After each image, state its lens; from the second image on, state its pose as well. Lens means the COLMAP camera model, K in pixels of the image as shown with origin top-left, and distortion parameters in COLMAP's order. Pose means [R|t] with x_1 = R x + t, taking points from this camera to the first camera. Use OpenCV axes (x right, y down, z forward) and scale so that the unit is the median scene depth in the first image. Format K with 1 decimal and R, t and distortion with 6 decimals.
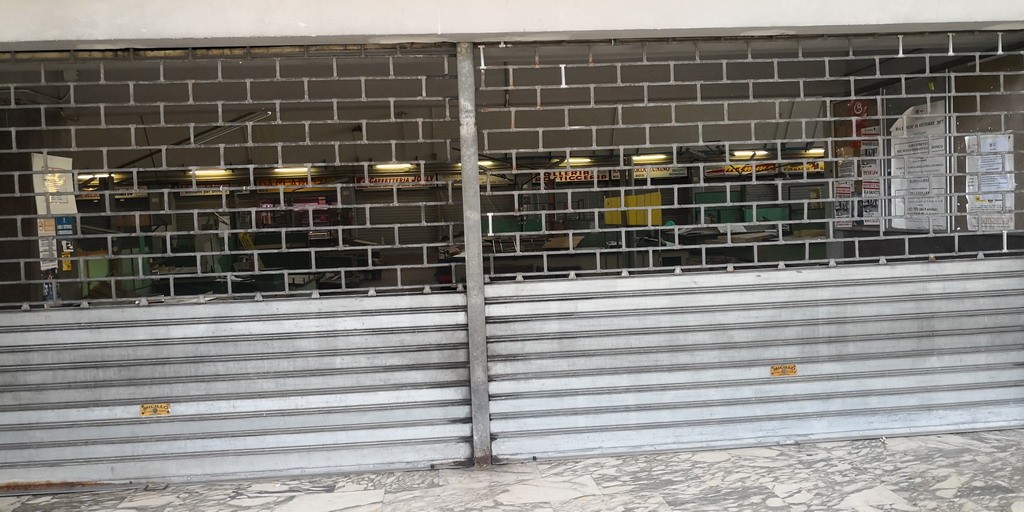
lens RADIAL K [[833.0, 0, 507.6], [0, 833.0, 259.2], [0, 0, 1]] dist [0.001593, -0.017001]
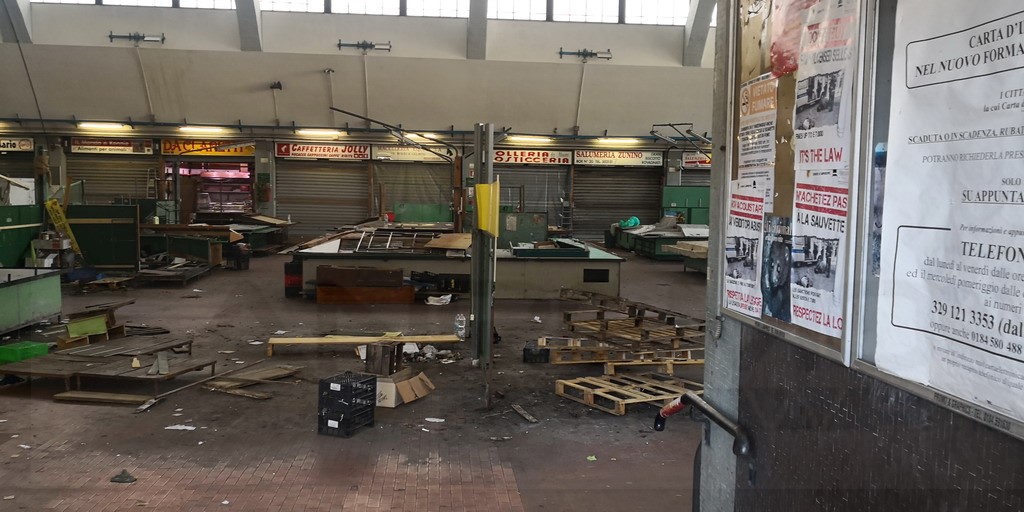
lens RADIAL K [[833.0, 0, 507.6], [0, 833.0, 259.2], [0, 0, 1]] dist [0.001593, -0.017001]
pose [[0.998084, 0.061875, 0.000308, 0.320985], [-0.061866, 0.997820, 0.022985, -0.065660], [0.001115, -0.022960, 0.999736, 0.689051]]
